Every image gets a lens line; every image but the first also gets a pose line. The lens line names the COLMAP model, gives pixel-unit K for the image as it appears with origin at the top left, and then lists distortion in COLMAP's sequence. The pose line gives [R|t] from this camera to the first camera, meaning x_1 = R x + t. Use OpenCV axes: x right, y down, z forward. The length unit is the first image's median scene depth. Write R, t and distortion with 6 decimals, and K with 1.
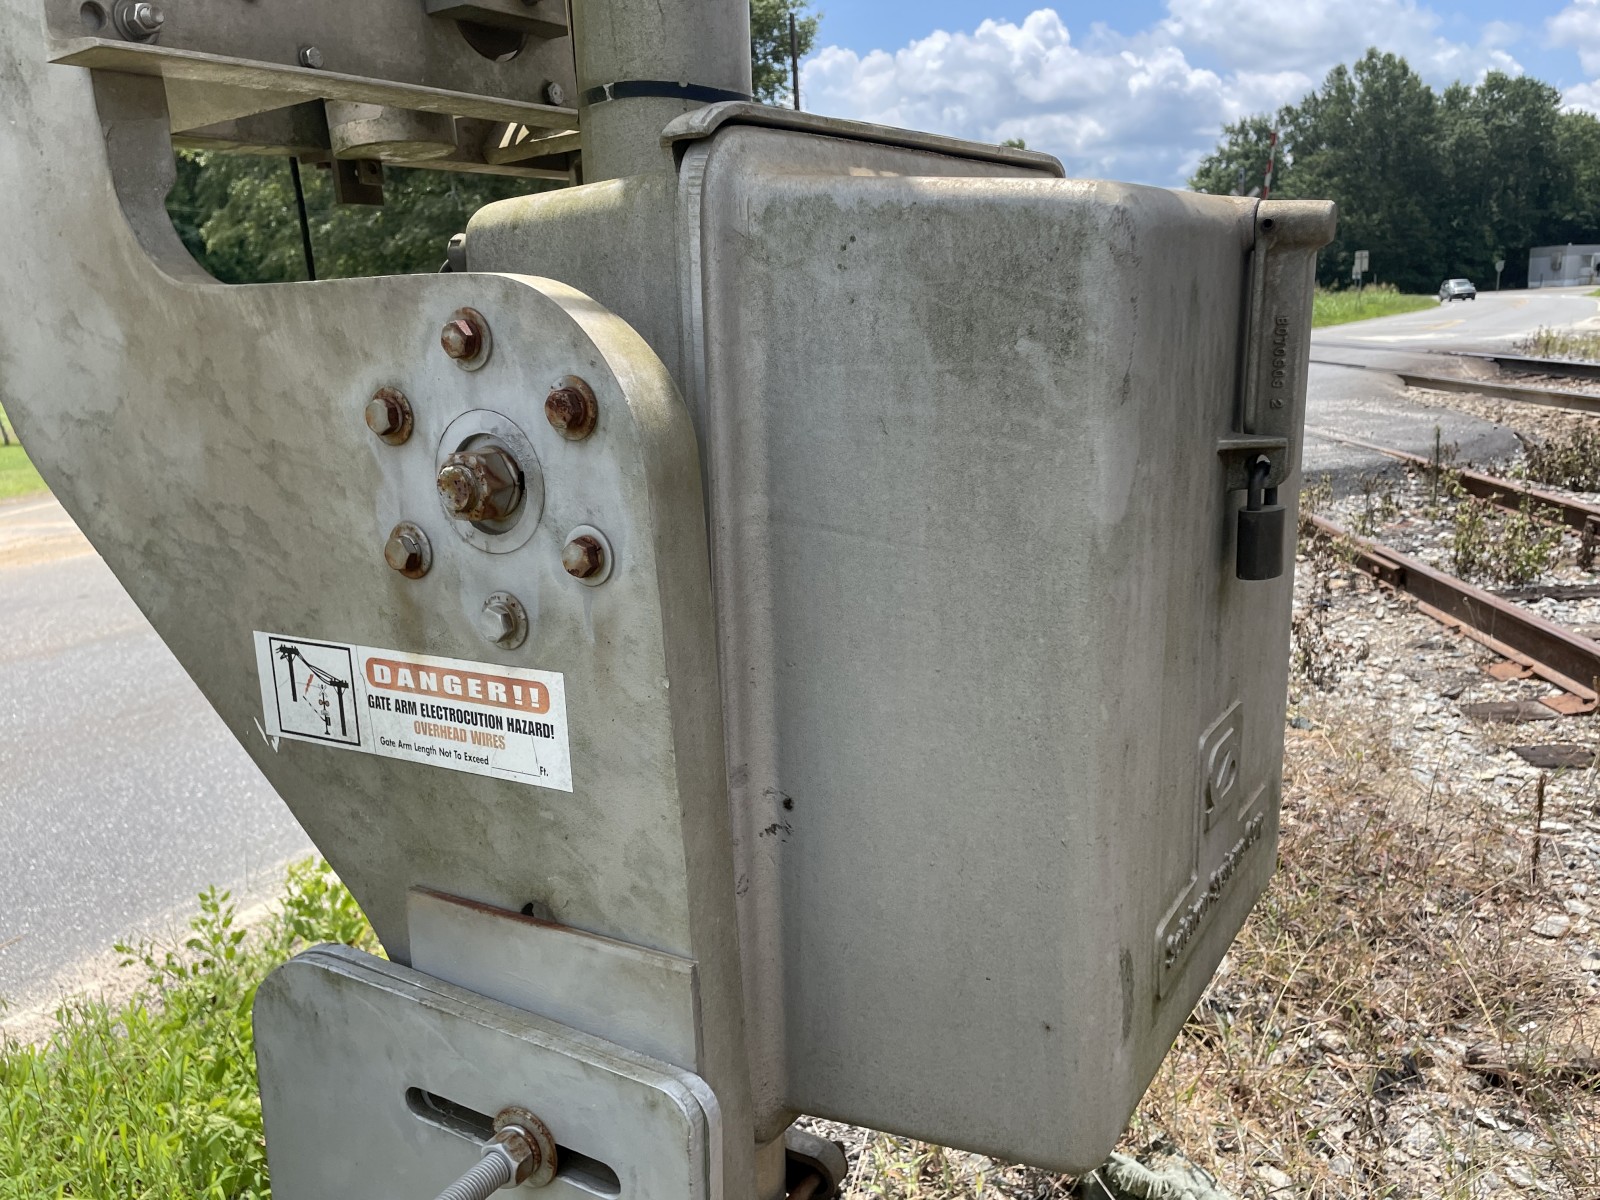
lens RADIAL K [[1332.8, 0, 749.6], [0, 1332.8, 603.3], [0, 0, 1]] dist [0.058994, -0.110985]
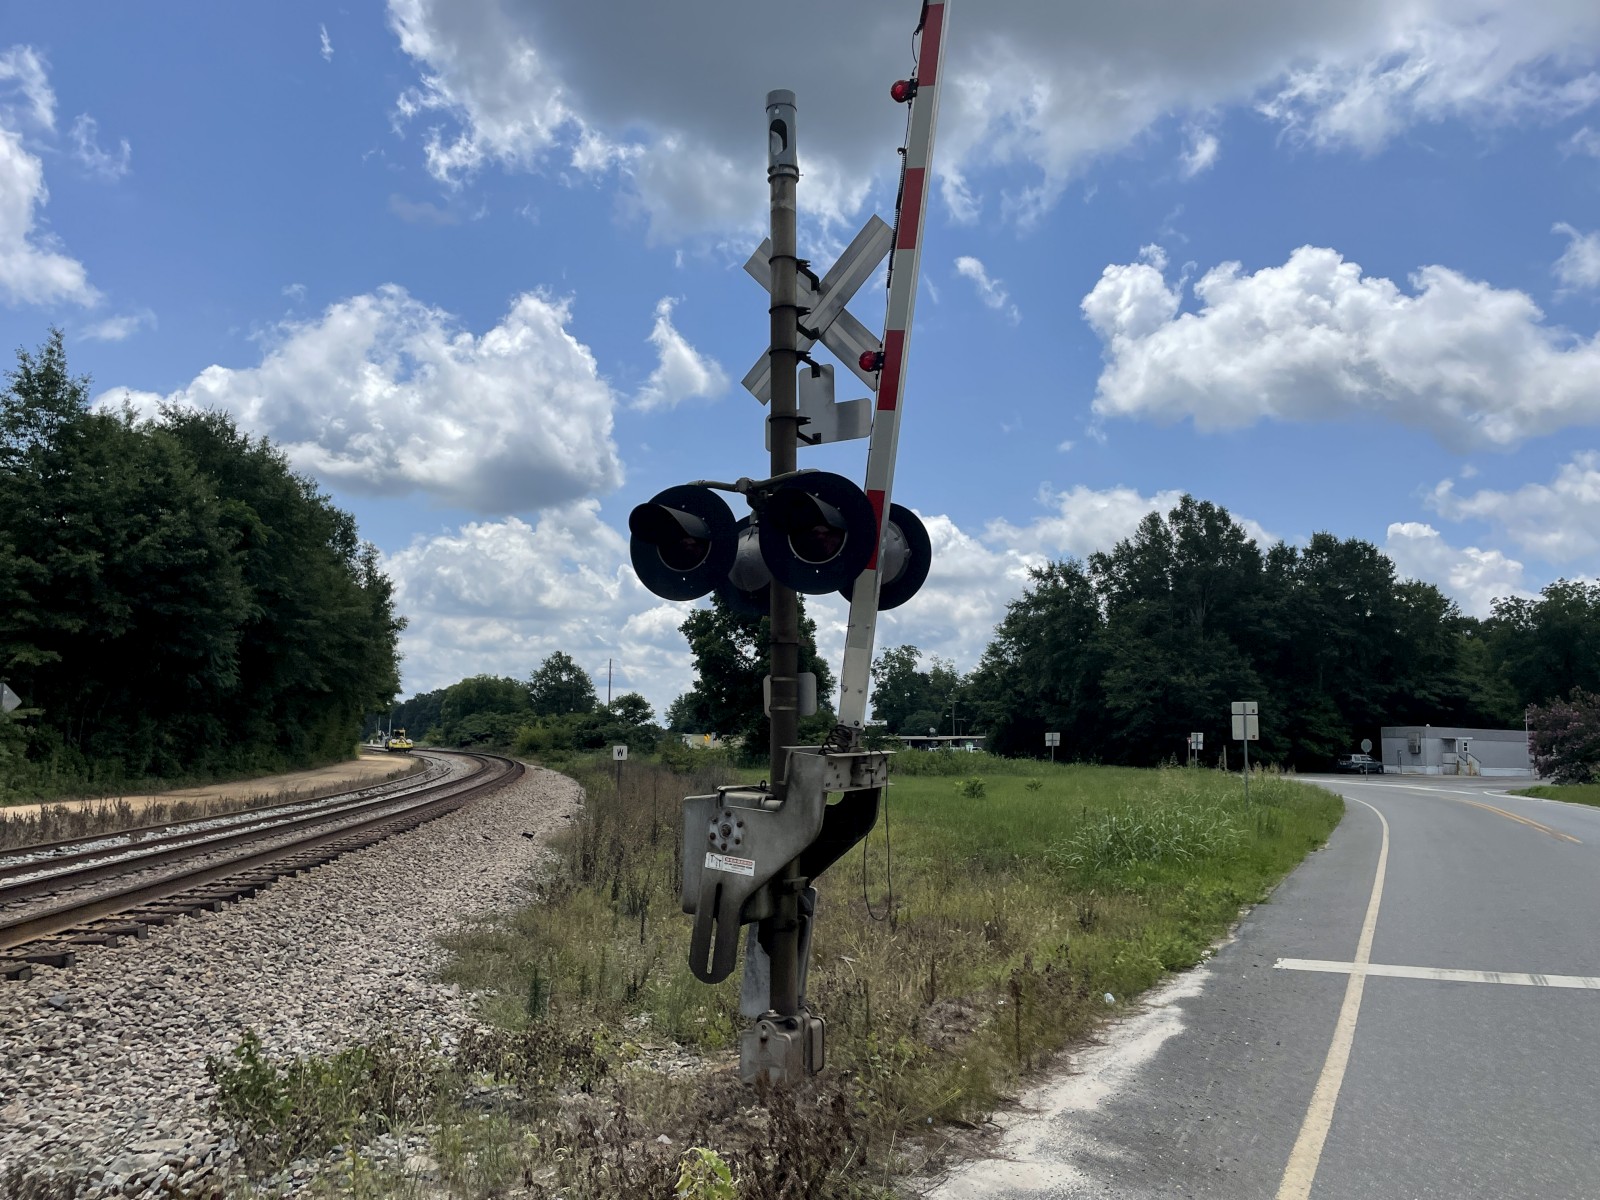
lens RADIAL K [[1200.1, 0, 795.2], [0, 1200.1, 582.3], [0, 0, 1]] dist [0.082509, -0.105458]
pose [[0.990851, 0.081273, 0.107746, 0.119381], [-0.039840, 0.938910, -0.341848, -0.071628], [-0.128947, 0.334428, 0.933558, 0.293407]]
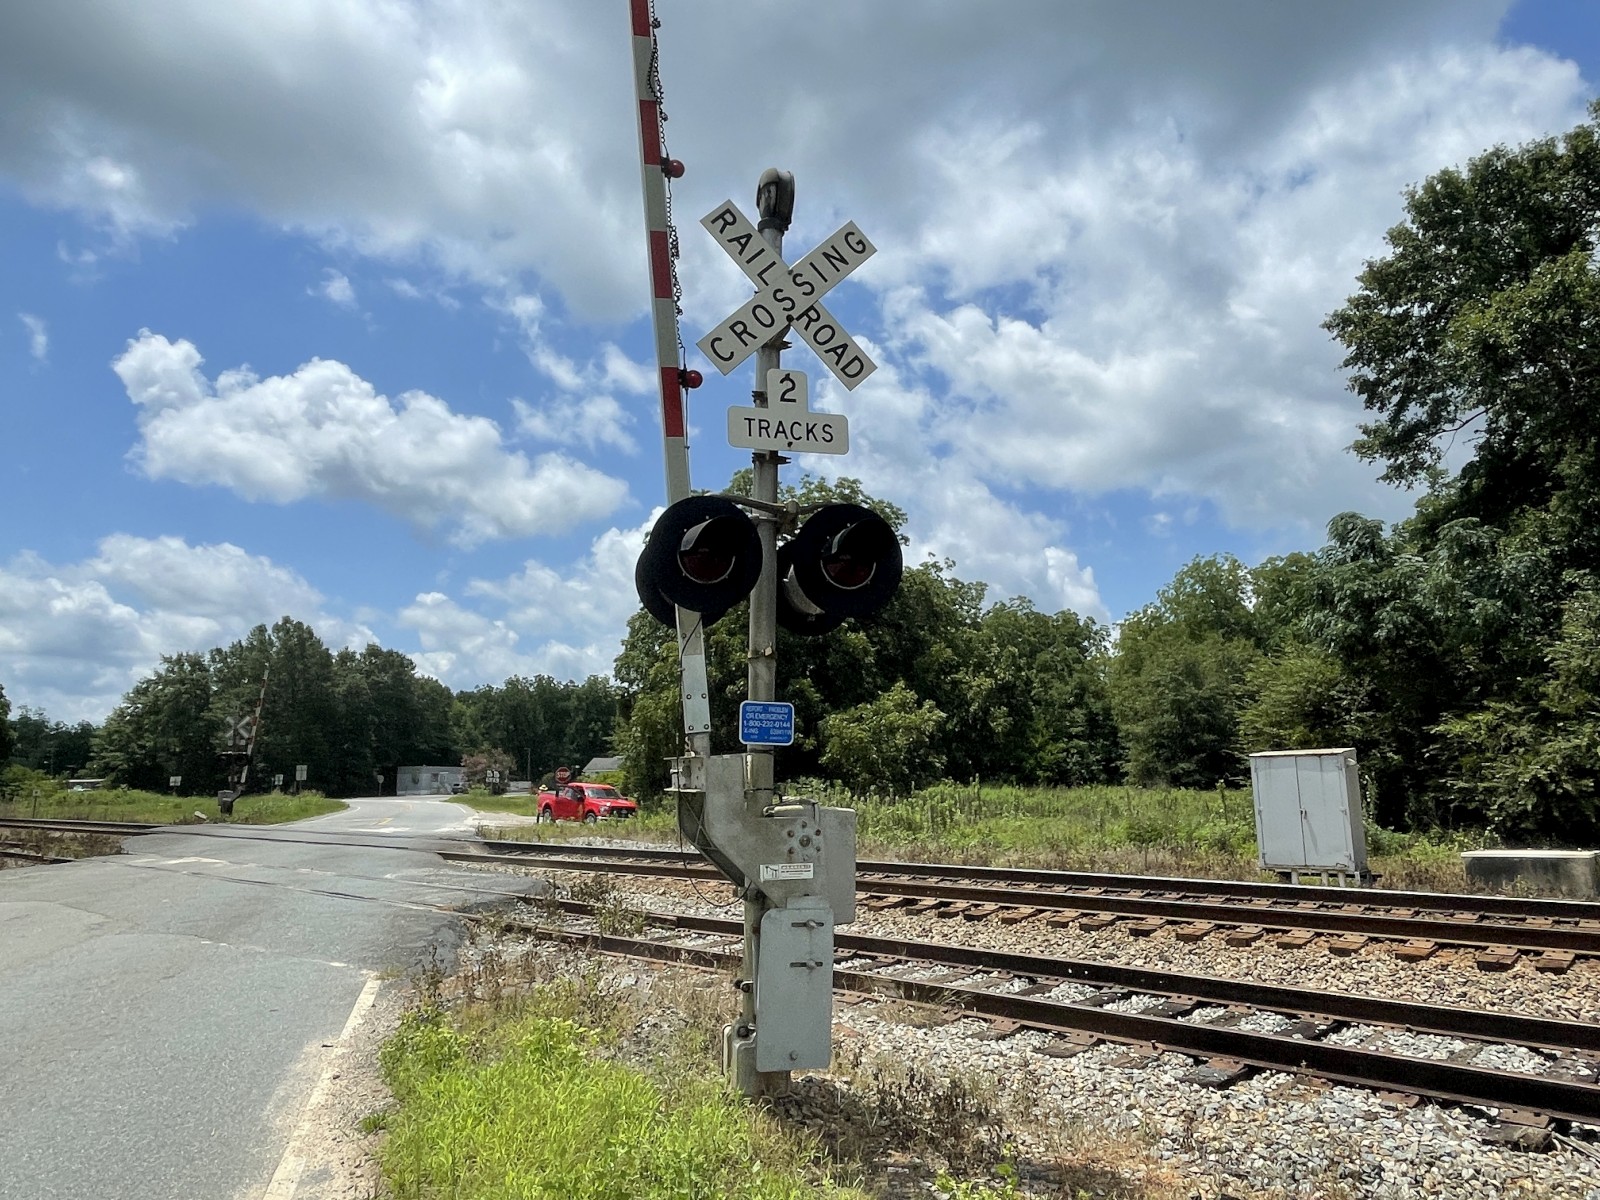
lens RADIAL K [[1080.6, 0, 806.1], [0, 1080.6, 598.9], [0, 0, 1]] dist [0.008112, -0.001204]
pose [[0.629660, 0.171169, 0.757779, -0.037121], [0.142516, 0.933421, -0.329264, 0.004848], [-0.763687, 0.315320, 0.563343, -0.022261]]
